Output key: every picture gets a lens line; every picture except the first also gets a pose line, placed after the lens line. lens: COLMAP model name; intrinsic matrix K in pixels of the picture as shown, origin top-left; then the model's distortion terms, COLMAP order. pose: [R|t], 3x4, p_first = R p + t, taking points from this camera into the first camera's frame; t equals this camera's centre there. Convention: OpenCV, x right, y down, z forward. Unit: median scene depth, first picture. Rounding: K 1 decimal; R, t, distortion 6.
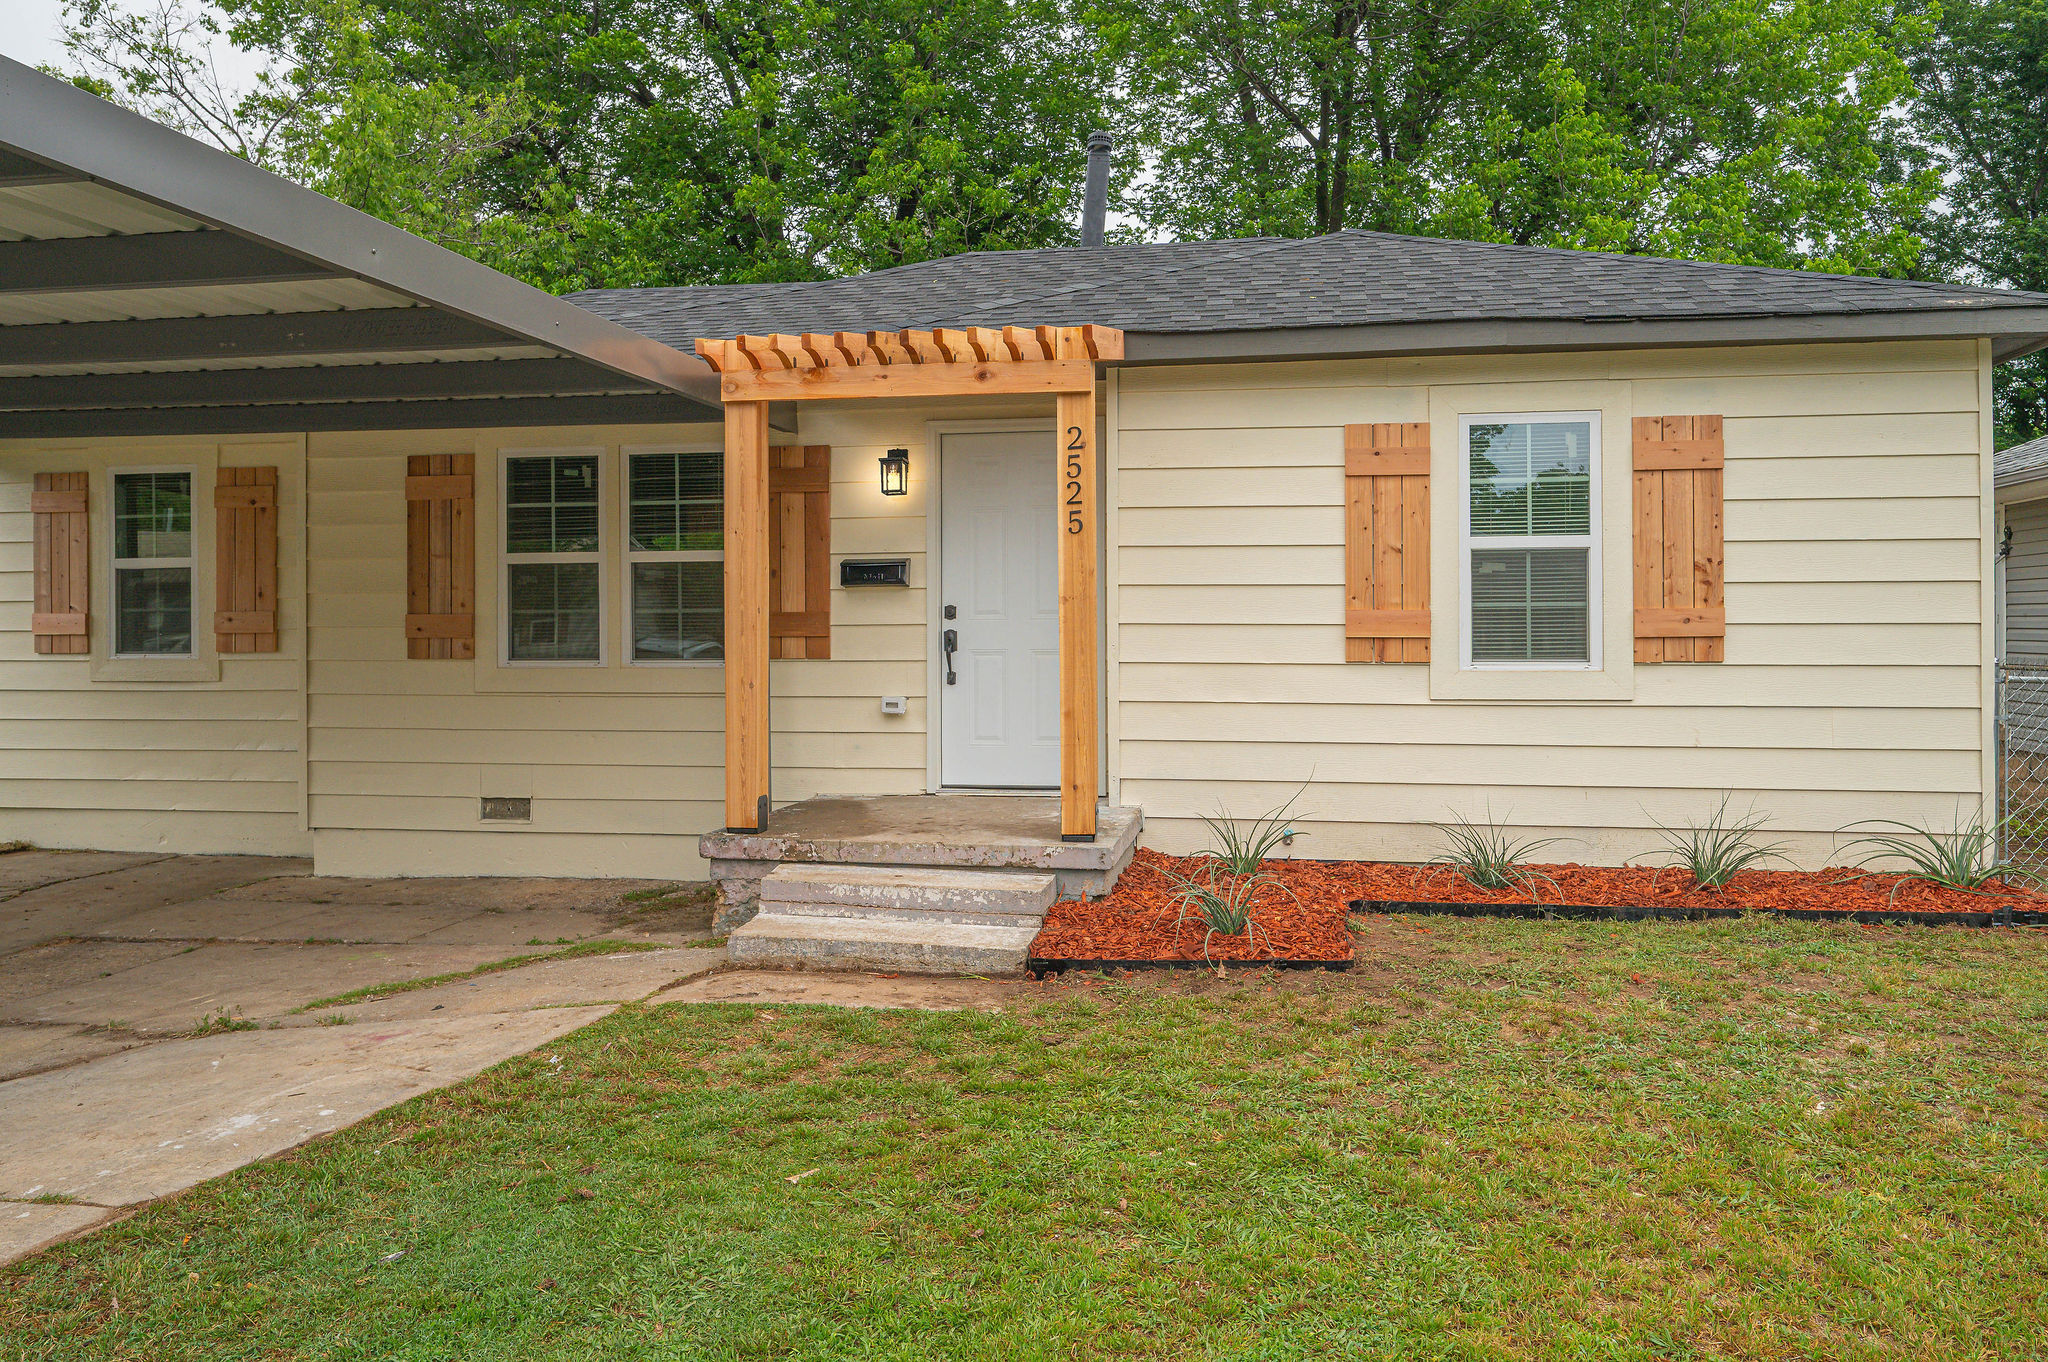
lens RADIAL K [[1411.6, 0, 1008.3], [0, 1411.6, 599.4], [0, 0, 1]] dist [-0.004400, 0.004224]
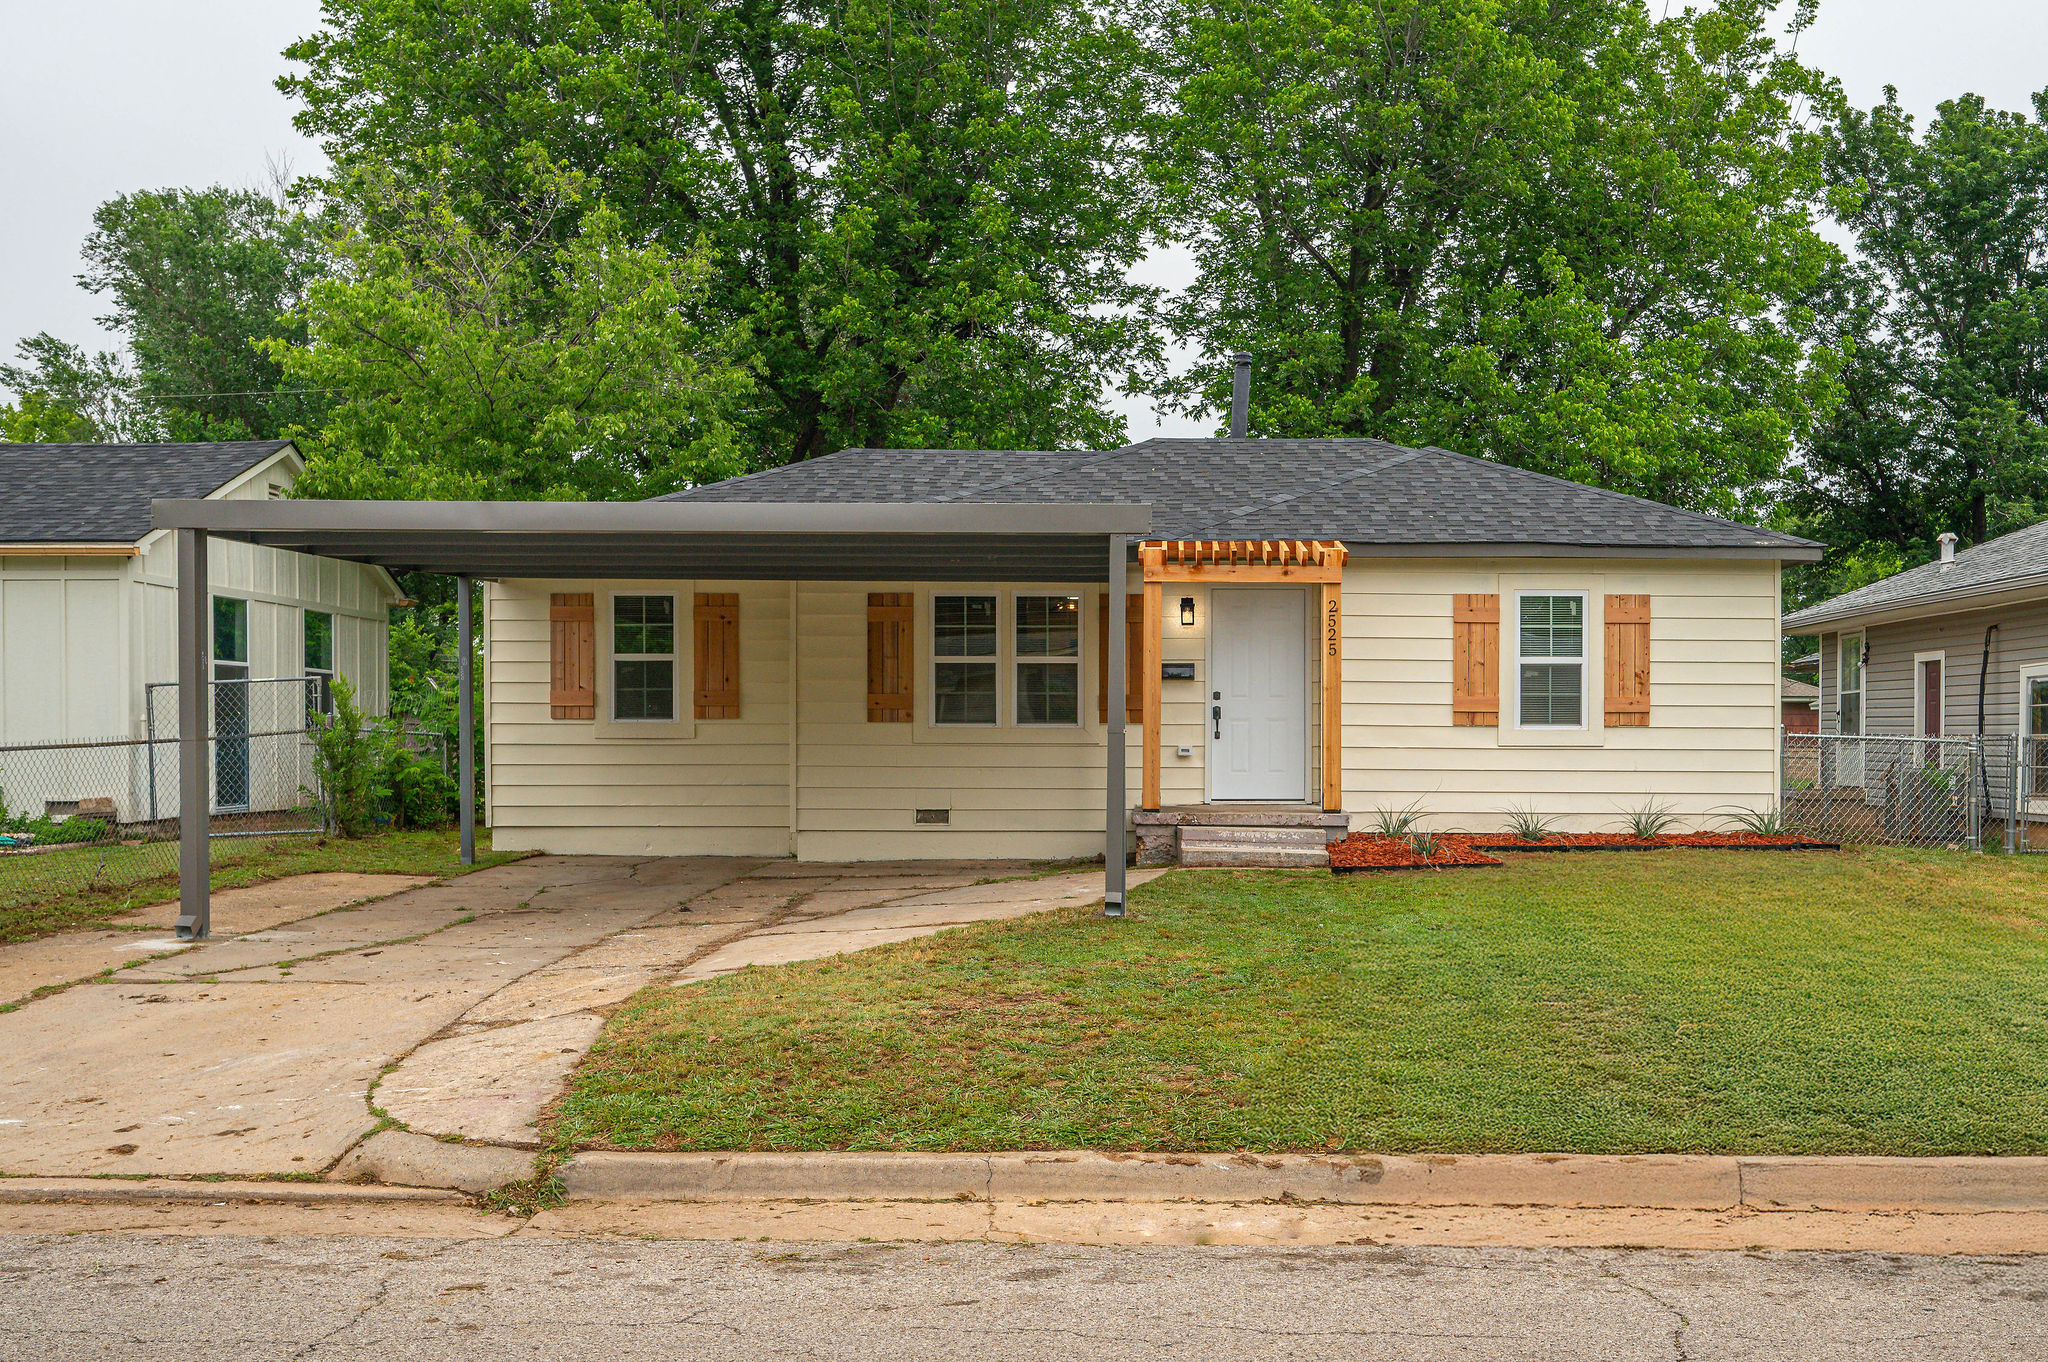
lens RADIAL K [[2140.6, 0, 1024.8], [0, 2140.6, 684.1], [0, 0, 1]] dist [0.001541, 0.000000]
pose [[0.988933, 0.010637, 0.147981, -0.653095], [-0.010509, 0.999943, -0.001647, 0.001918], [-0.147990, 0.000073, 0.988989, -1.501264]]
